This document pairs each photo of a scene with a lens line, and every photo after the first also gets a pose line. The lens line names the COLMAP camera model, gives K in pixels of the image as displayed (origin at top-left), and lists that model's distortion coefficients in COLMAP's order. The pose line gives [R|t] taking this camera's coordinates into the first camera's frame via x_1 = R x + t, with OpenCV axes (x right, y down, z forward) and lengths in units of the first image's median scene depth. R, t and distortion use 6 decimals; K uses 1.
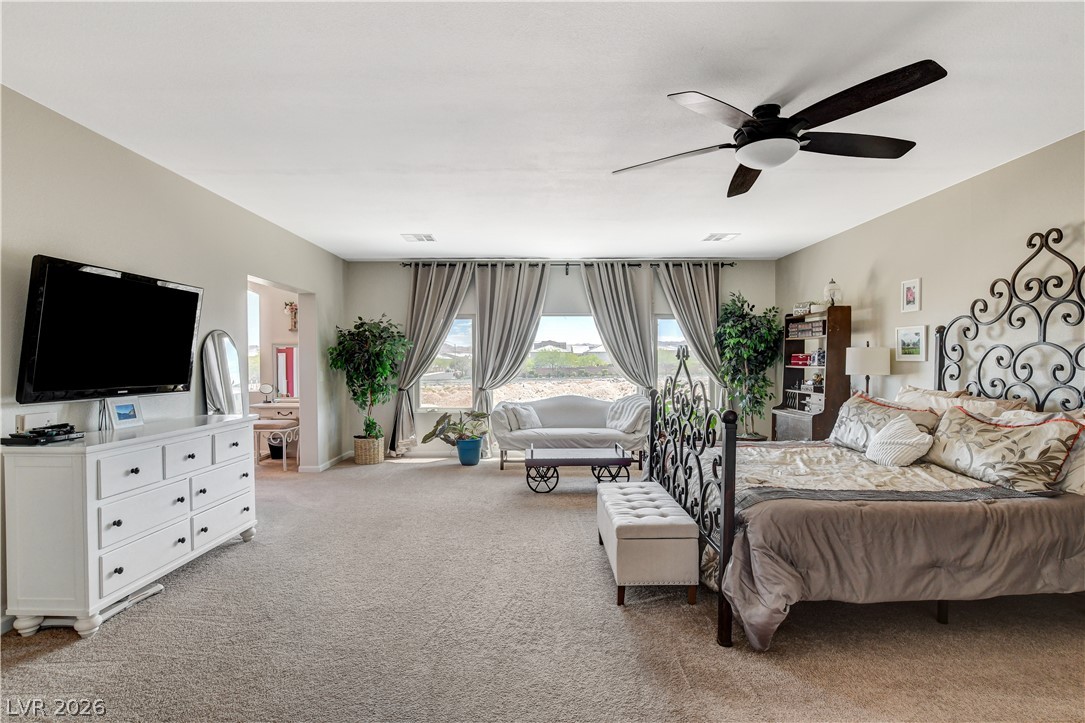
lens RADIAL K [[549.3, 0, 539.3], [0, 549.3, 365.9], [0, 0, 1]] dist [-0.015123, -0.000623]
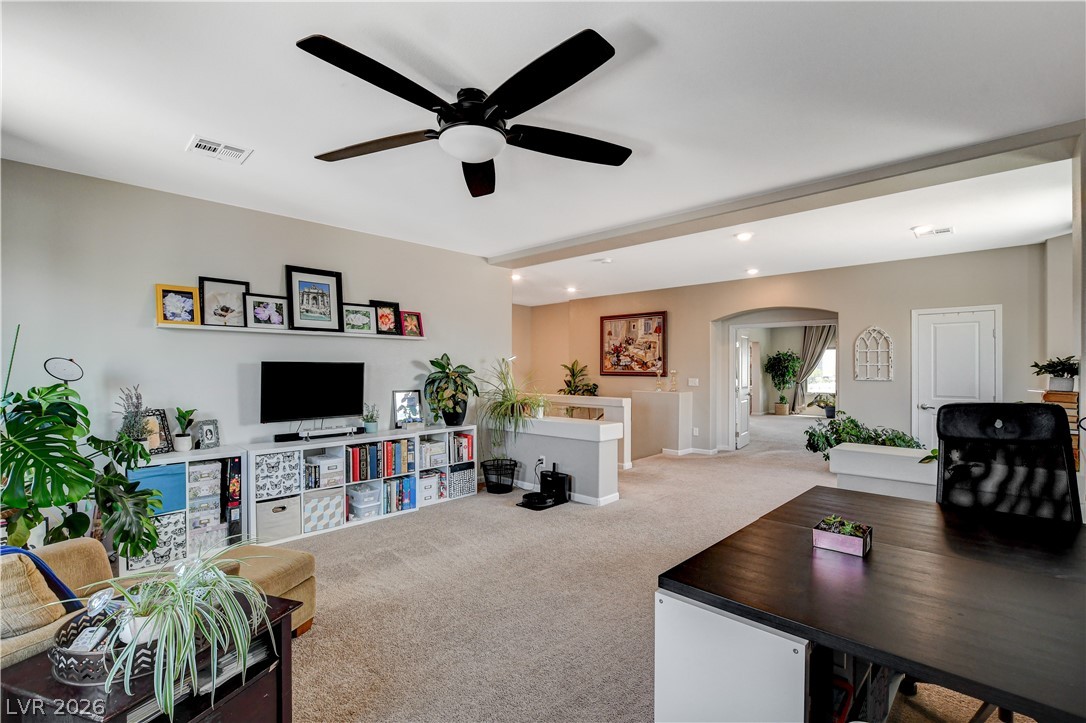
lens RADIAL K [[487.7, 0, 541.4], [0, 487.7, 369.4], [0, 0, 1]] dist [-0.019714, 0.001141]
pose [[0.732514, 0.006005, -0.680725, 0.317380], [-0.008027, 0.999968, 0.000184, -0.003012], [0.680704, 0.005330, 0.732539, -1.114793]]
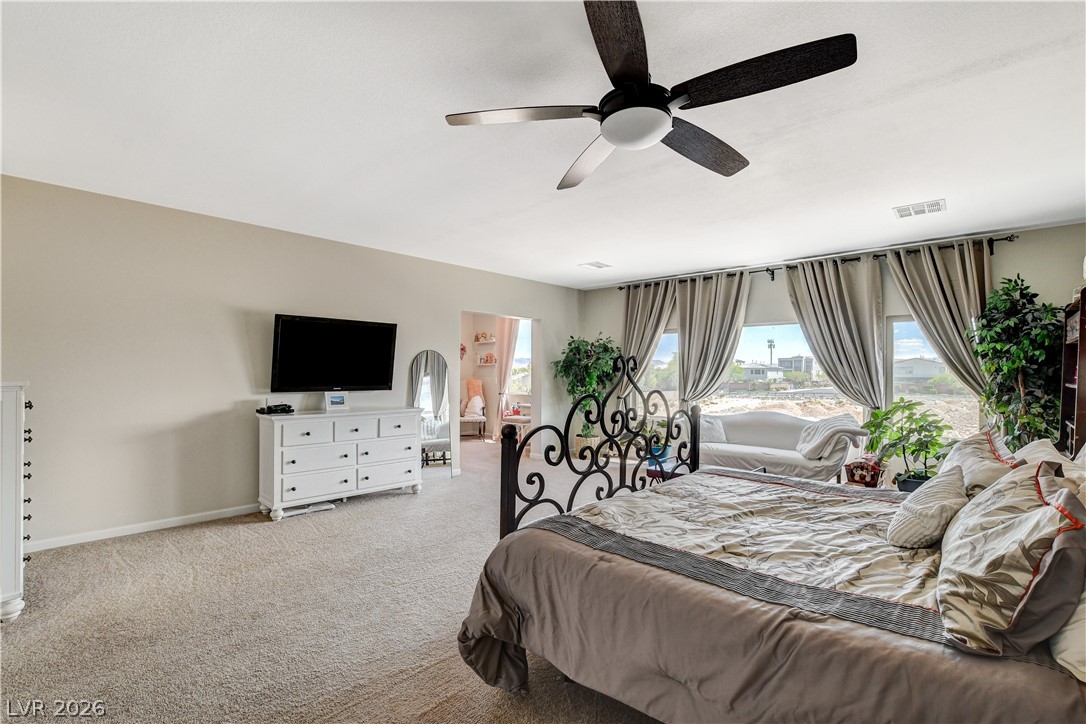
lens RADIAL K [[487.7, 0, 537.0], [0, 487.7, 368.8], [0, 0, 1]] dist [-0.019714, 0.001141]
pose [[0.734427, 0.002106, -0.678684, 0.335529], [-0.014429, 0.999818, -0.012512, -0.001929], [0.678534, 0.018983, 0.734324, 0.144252]]
